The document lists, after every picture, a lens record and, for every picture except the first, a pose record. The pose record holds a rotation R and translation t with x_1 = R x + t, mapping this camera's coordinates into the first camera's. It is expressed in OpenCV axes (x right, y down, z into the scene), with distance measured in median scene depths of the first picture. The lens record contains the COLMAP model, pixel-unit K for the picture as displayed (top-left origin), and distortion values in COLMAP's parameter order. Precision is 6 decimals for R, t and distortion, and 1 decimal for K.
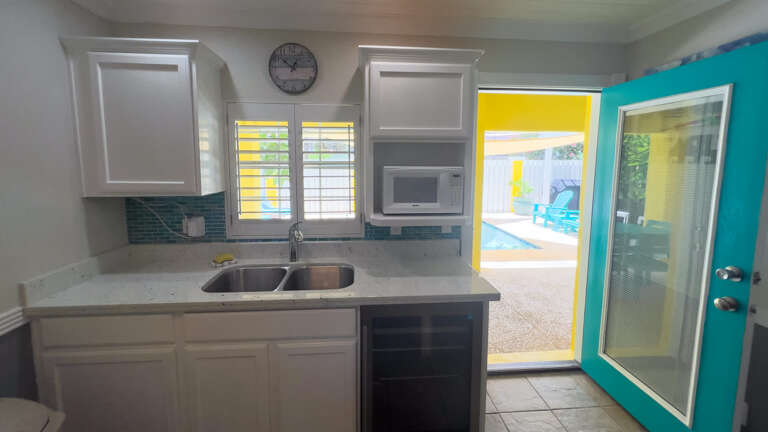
lens RADIAL K [[305.5, 0, 378.7], [0, 305.5, 193.6], [0, 0, 1]] dist [-0.003827, -0.000216]
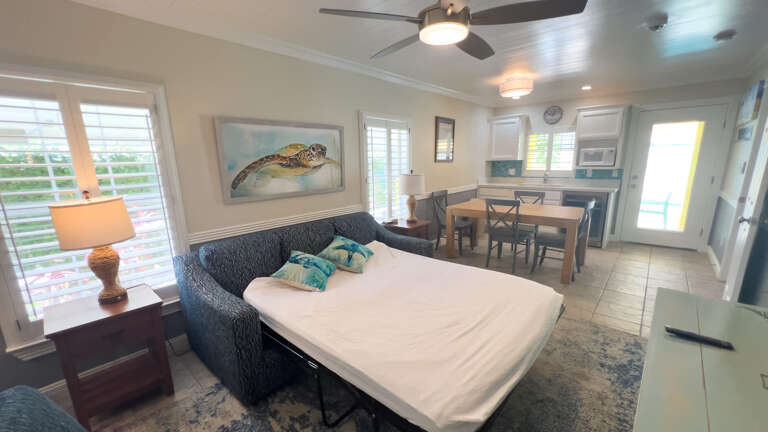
lens RADIAL K [[305.5, 0, 380.3], [0, 305.5, 230.3], [0, 0, 1]] dist [-0.003827, -0.000216]
pose [[0.682034, 0.143380, -0.717128, 0.817503], [-0.045389, 0.987001, 0.154170, 0.285890], [0.729911, -0.072600, 0.679676, -2.189493]]
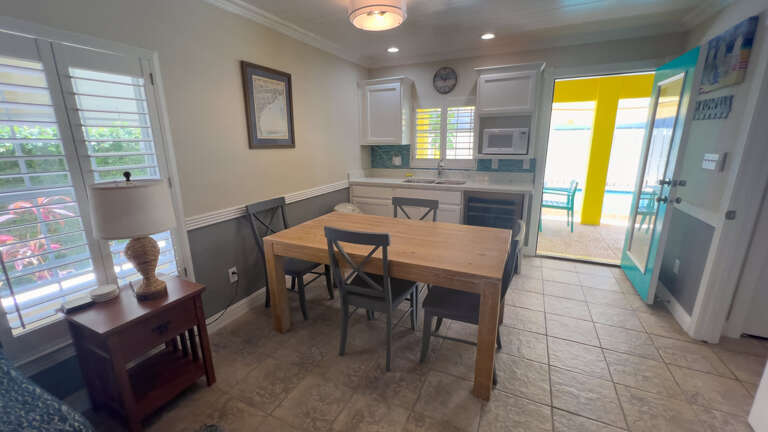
lens RADIAL K [[305.5, 0, 379.8], [0, 305.5, 214.6], [0, 0, 1]] dist [-0.003827, -0.000216]
pose [[0.859912, 0.105892, -0.499337, 0.441064], [-0.032455, 0.987608, 0.153546, 0.161334], [0.509409, -0.115830, 0.852693, -1.012120]]
